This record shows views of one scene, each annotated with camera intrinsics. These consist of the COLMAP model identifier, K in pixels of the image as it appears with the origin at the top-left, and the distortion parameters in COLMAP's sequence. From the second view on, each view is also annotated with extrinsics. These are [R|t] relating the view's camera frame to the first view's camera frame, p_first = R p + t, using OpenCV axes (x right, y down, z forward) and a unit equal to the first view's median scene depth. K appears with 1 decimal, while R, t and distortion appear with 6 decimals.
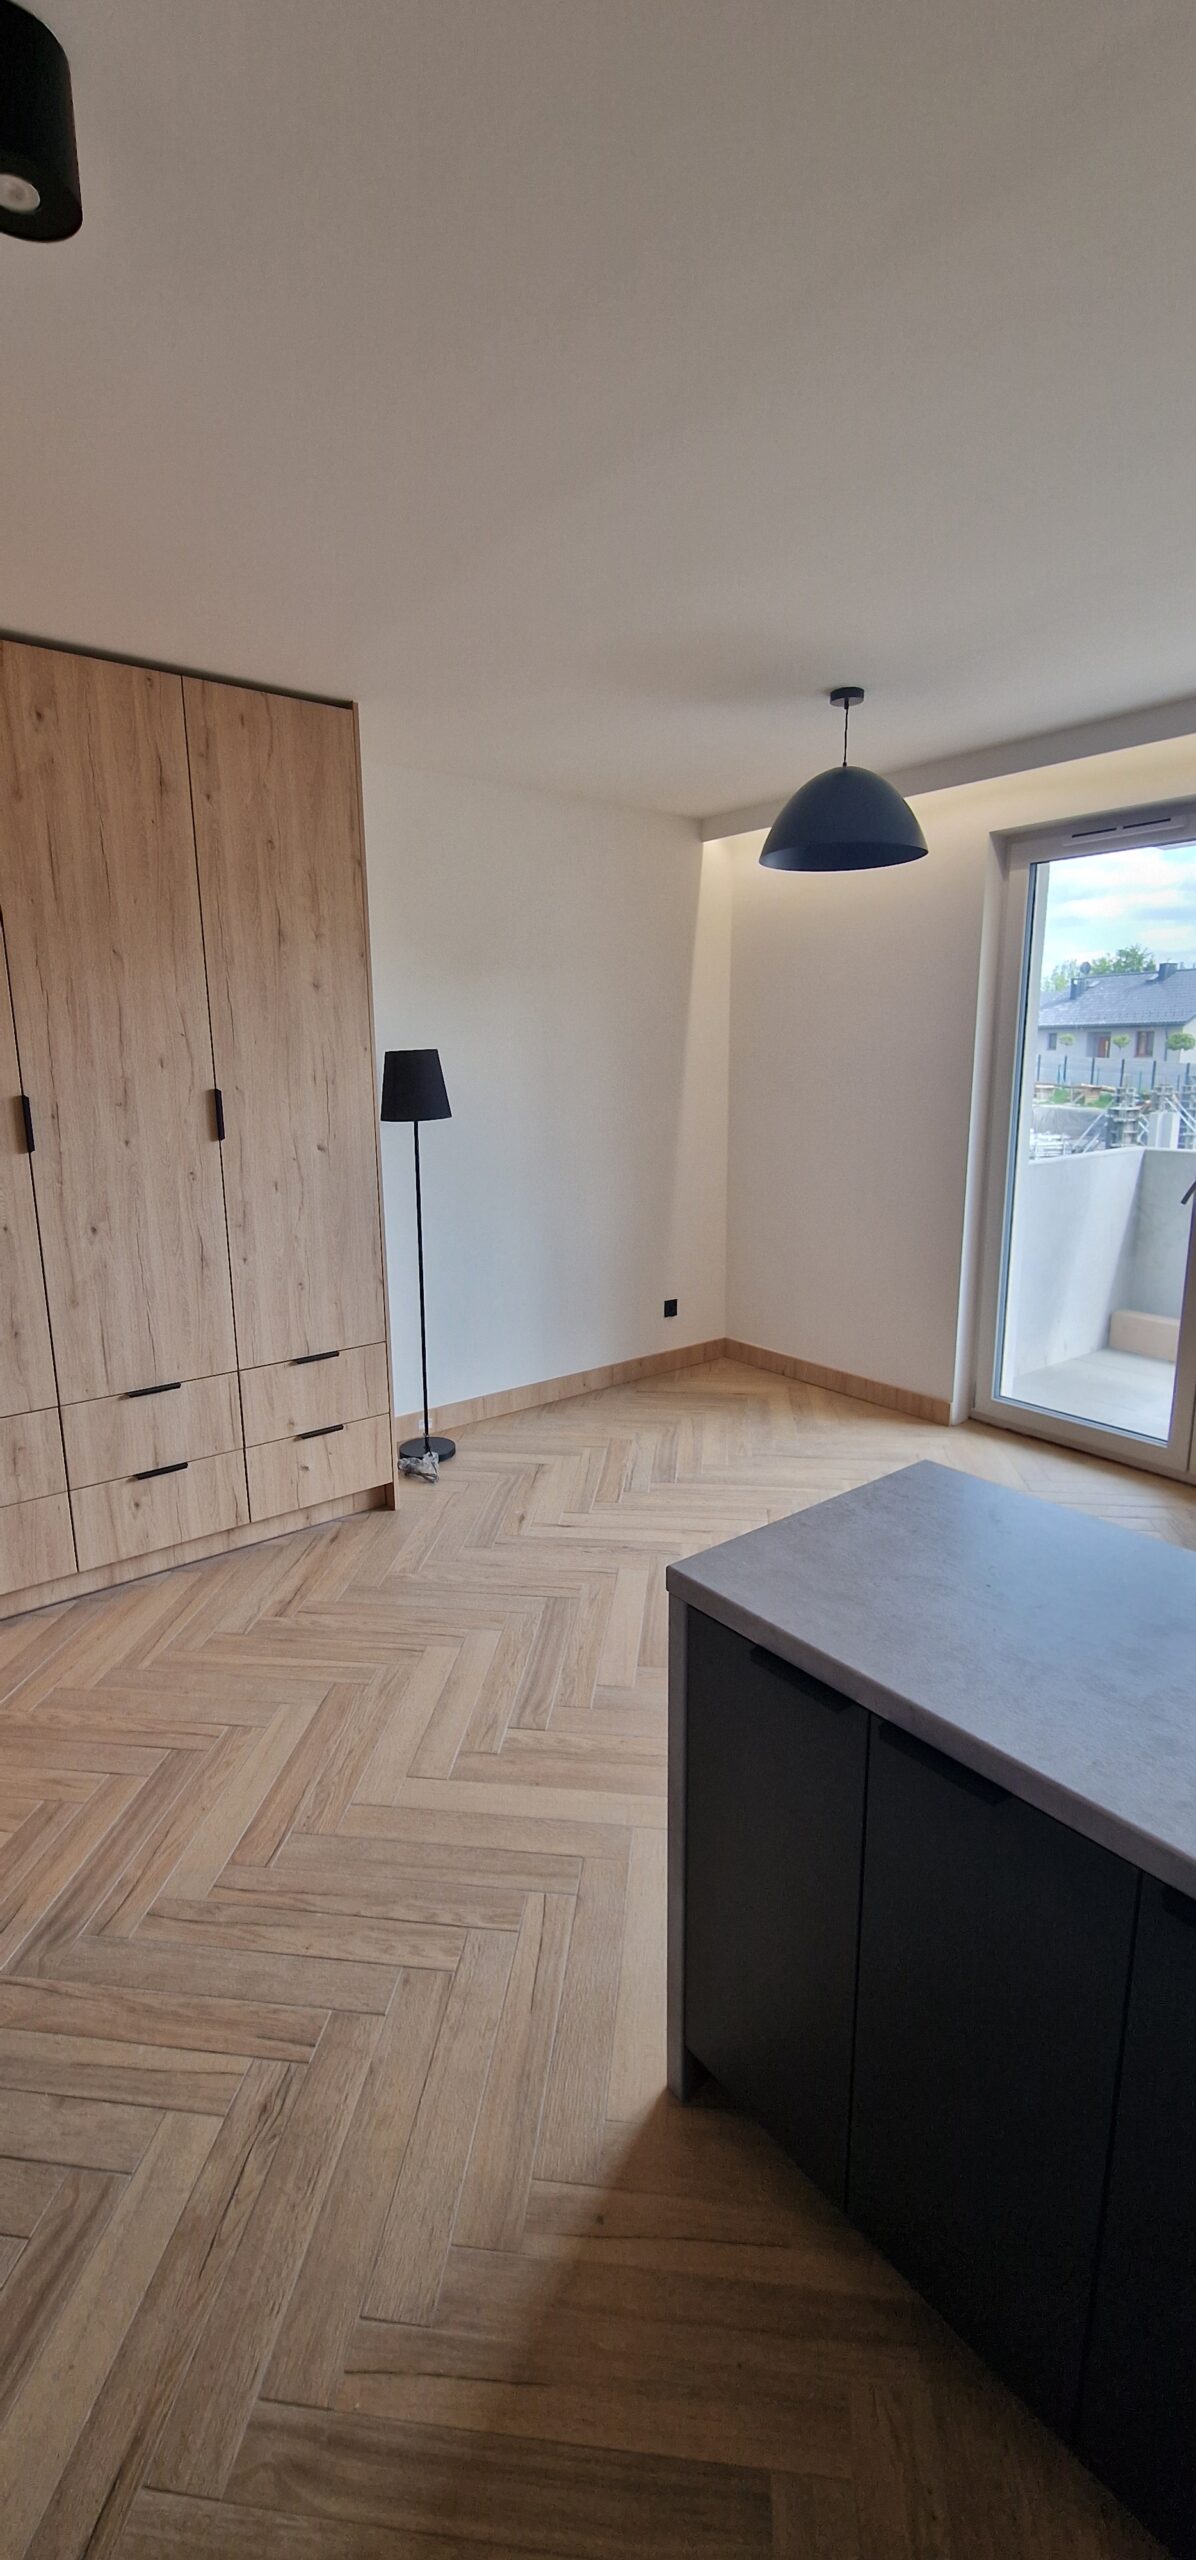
lens RADIAL K [[1048.3, 0, 592.9], [0, 1048.3, 1260.3], [0, 0, 1]] dist [0.000805, -0.005440]
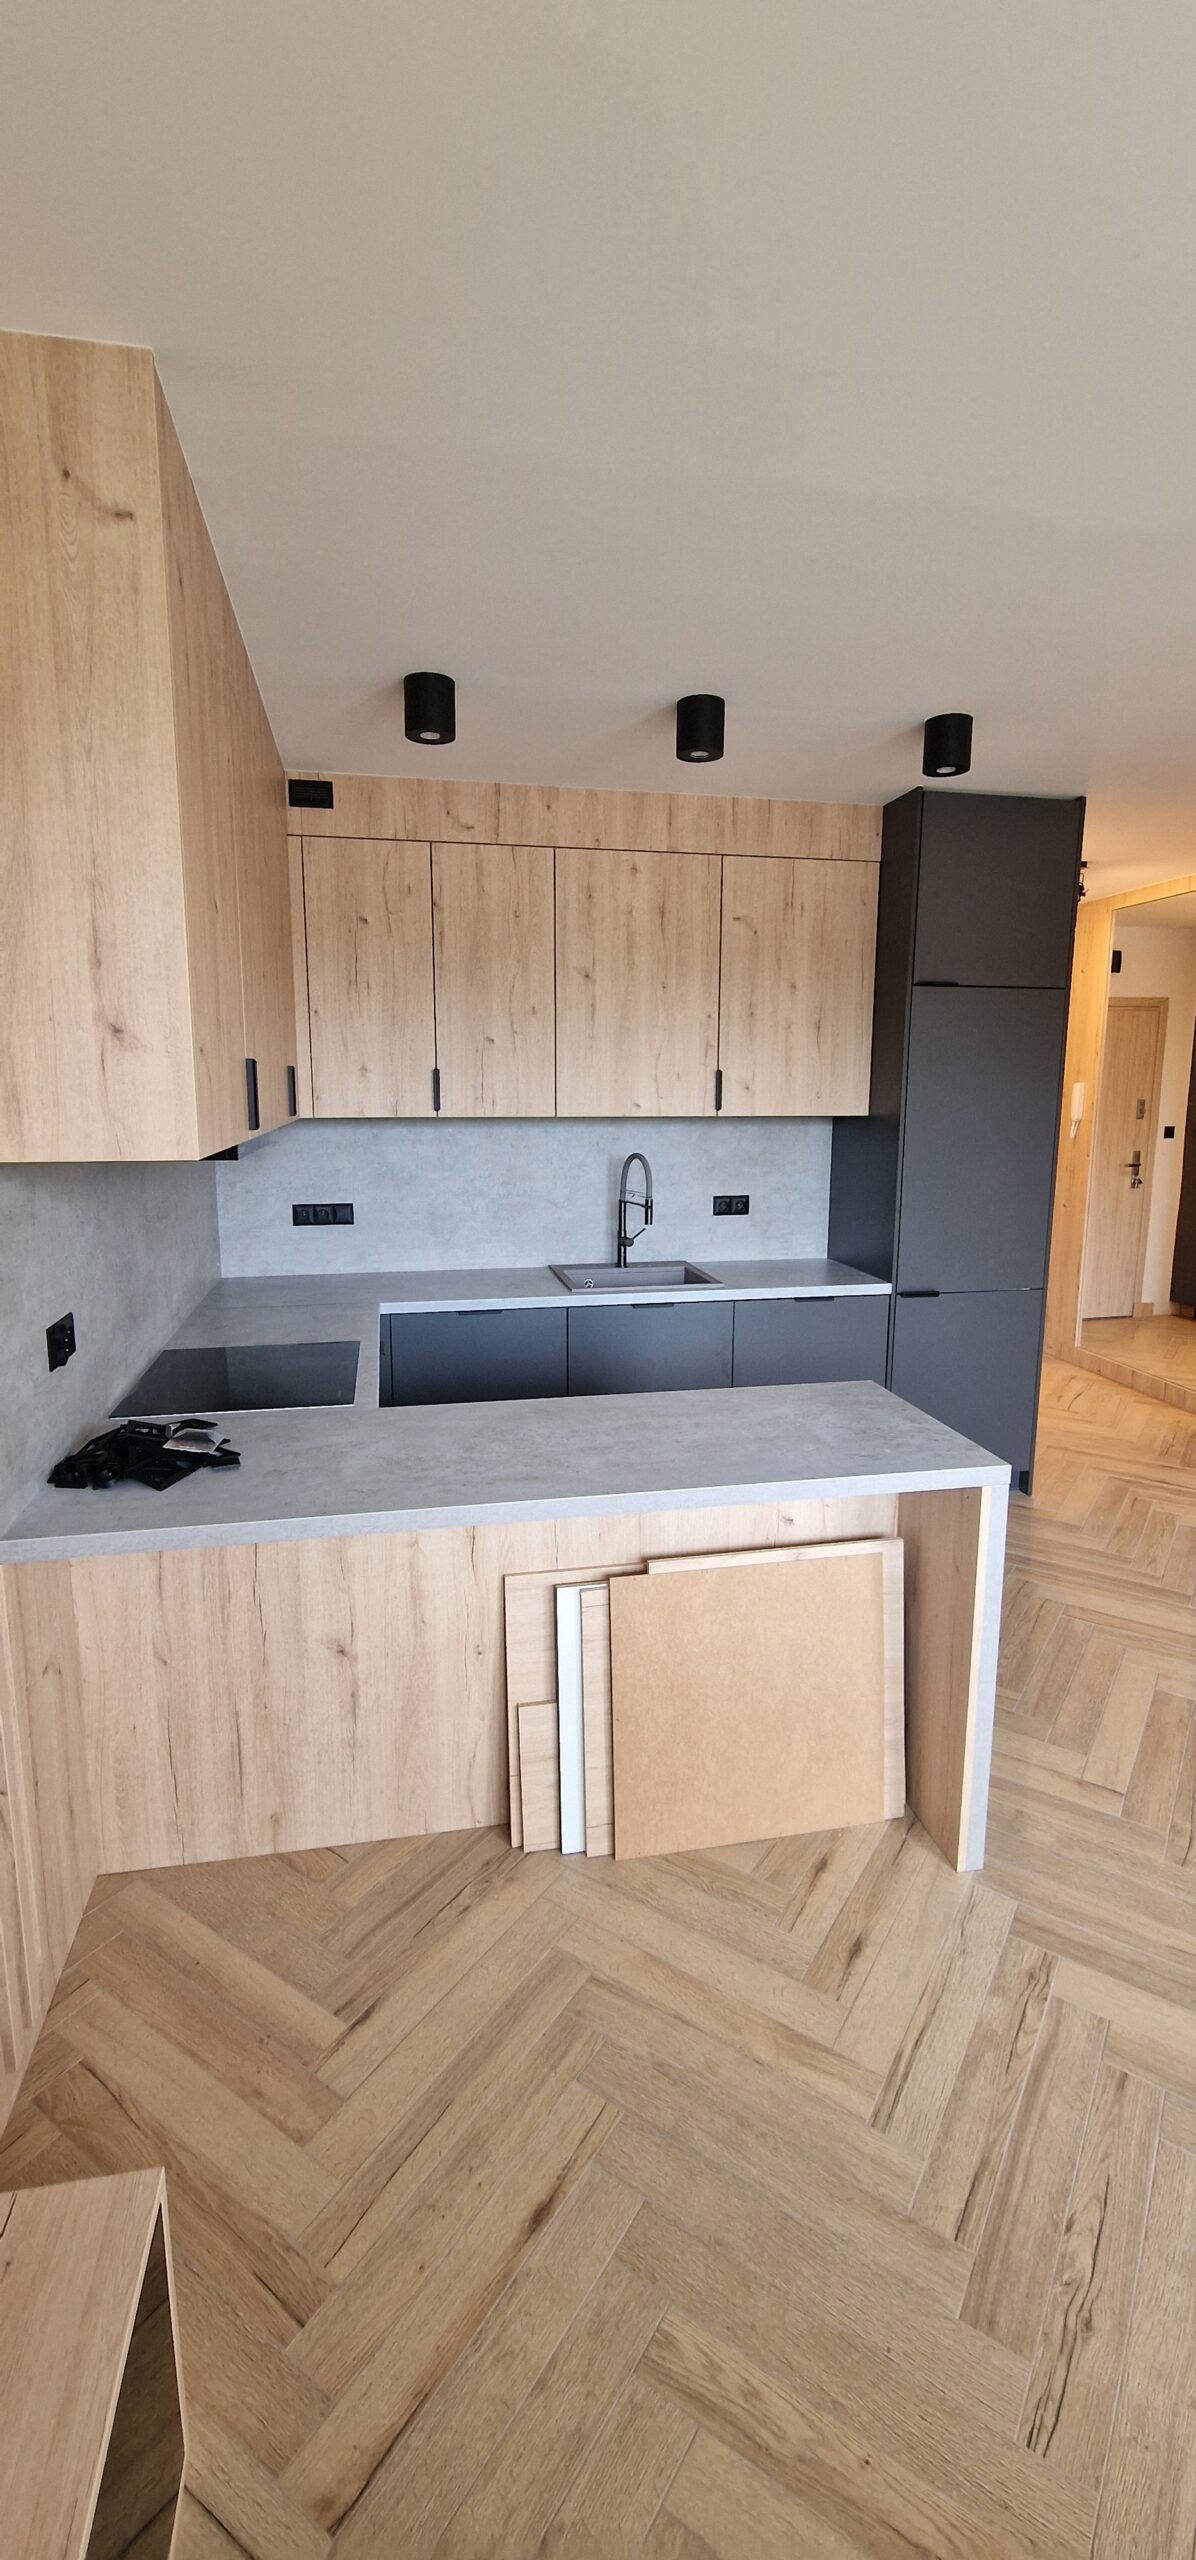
lens RADIAL K [[1048.3, 0, 592.1], [0, 1048.3, 1256.7], [0, 0, 1]] dist [0.000805, -0.005440]
pose [[-0.457705, 0.152016, -0.876012, 0.990767], [-0.176423, 0.950155, 0.257061, -0.153260], [0.871425, 0.272207, -0.408072, 0.682304]]
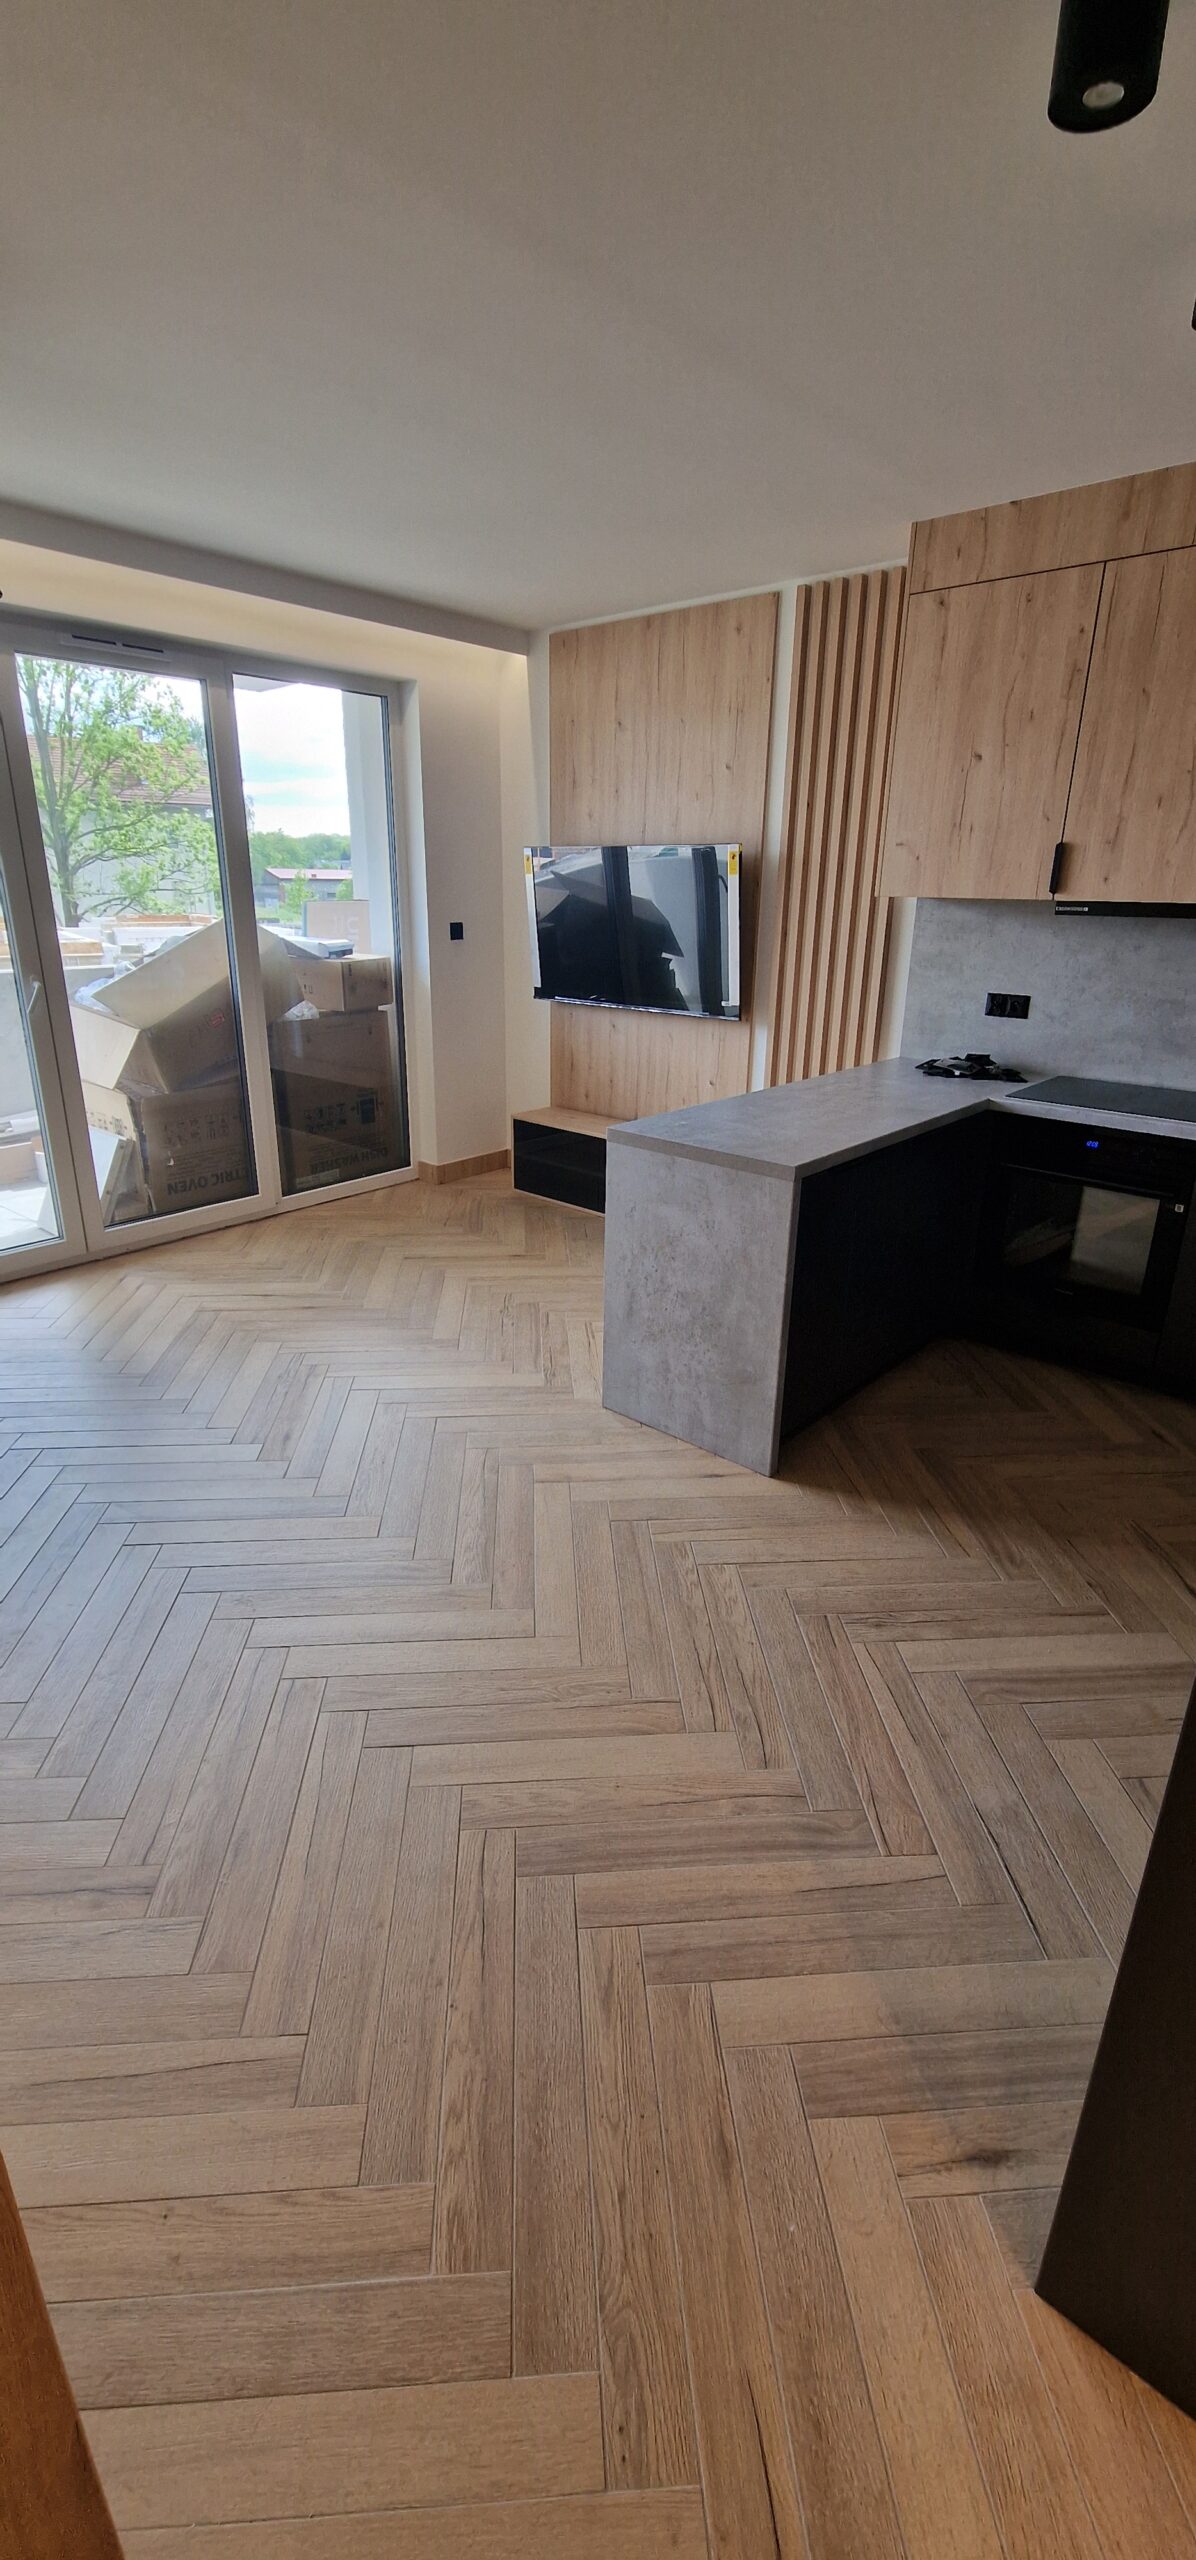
lens RADIAL K [[1048.3, 0, 597.1], [0, 1048.3, 1260.8], [0, 0, 1]] dist [0.000805, -0.005440]
pose [[-0.182796, -0.330871, 0.925802, -0.838204], [0.187600, 0.912628, 0.363204, -0.141896], [-0.965087, 0.240072, -0.104753, 0.834497]]
